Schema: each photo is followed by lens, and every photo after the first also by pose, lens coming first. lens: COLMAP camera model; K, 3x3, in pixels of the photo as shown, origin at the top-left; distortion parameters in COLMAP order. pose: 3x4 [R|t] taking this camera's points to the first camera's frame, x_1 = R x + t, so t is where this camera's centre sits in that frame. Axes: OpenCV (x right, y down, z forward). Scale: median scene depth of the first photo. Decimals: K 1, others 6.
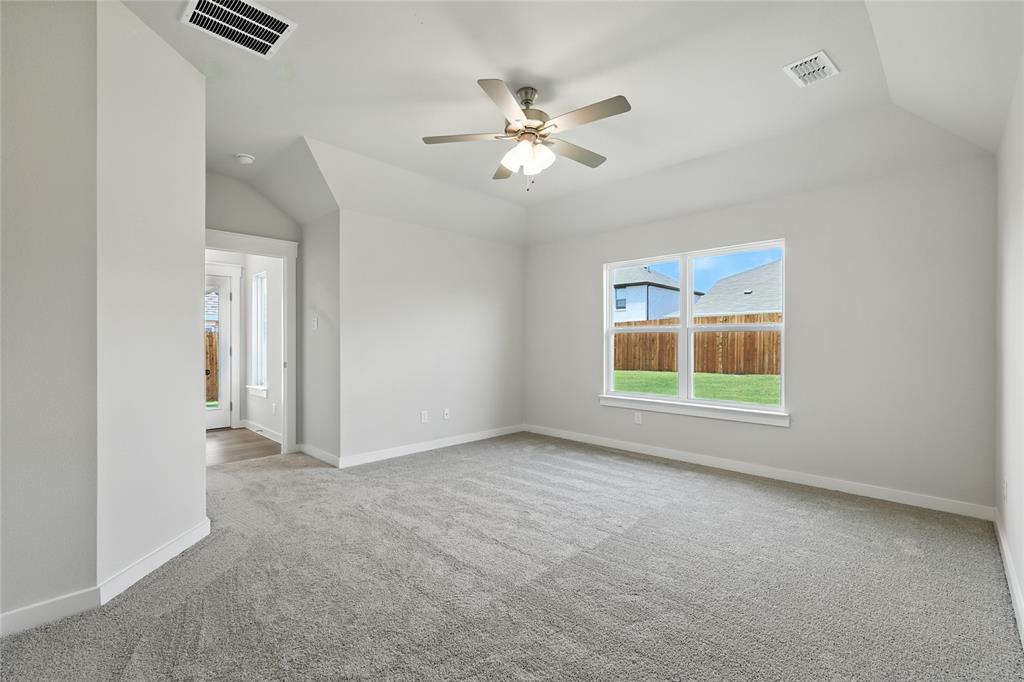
lens RADIAL K [[449.3, 0, 502.3], [0, 449.3, 341.6], [0, 0, 1]] dist [0.003031, -0.001009]
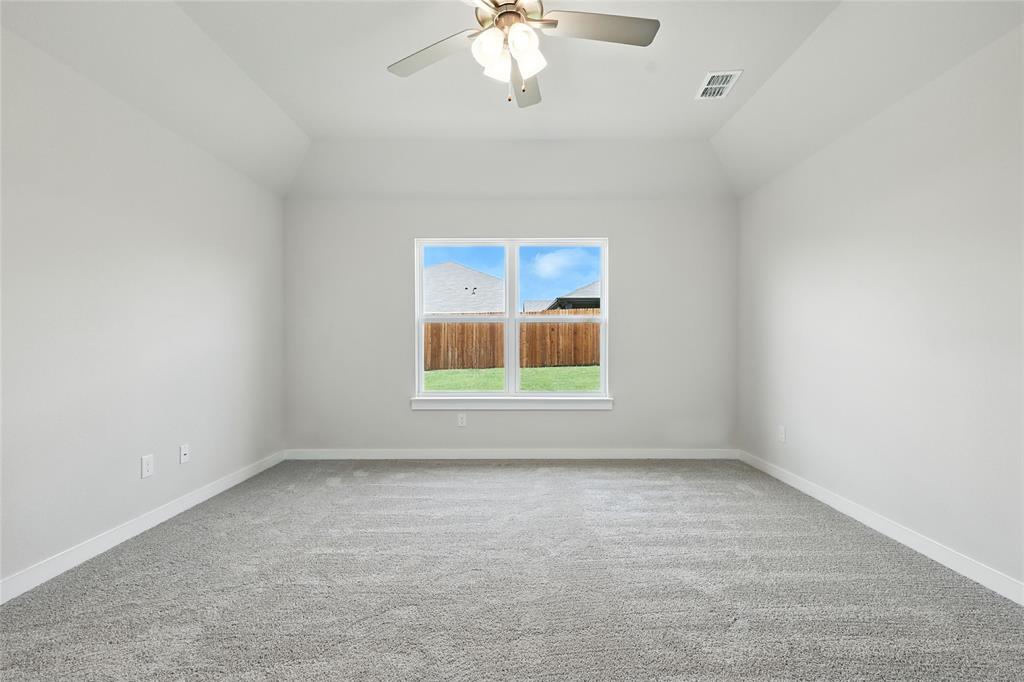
lens RADIAL K [[449.3, 0, 438.1], [0, 449.3, 353.0], [0, 0, 1]] dist [0.003031, -0.001009]
pose [[0.695535, -0.011188, 0.718405, -0.372170], [-0.001770, 0.999849, 0.017286, 0.024371], [-0.718490, -0.013295, 0.695410, 0.432432]]
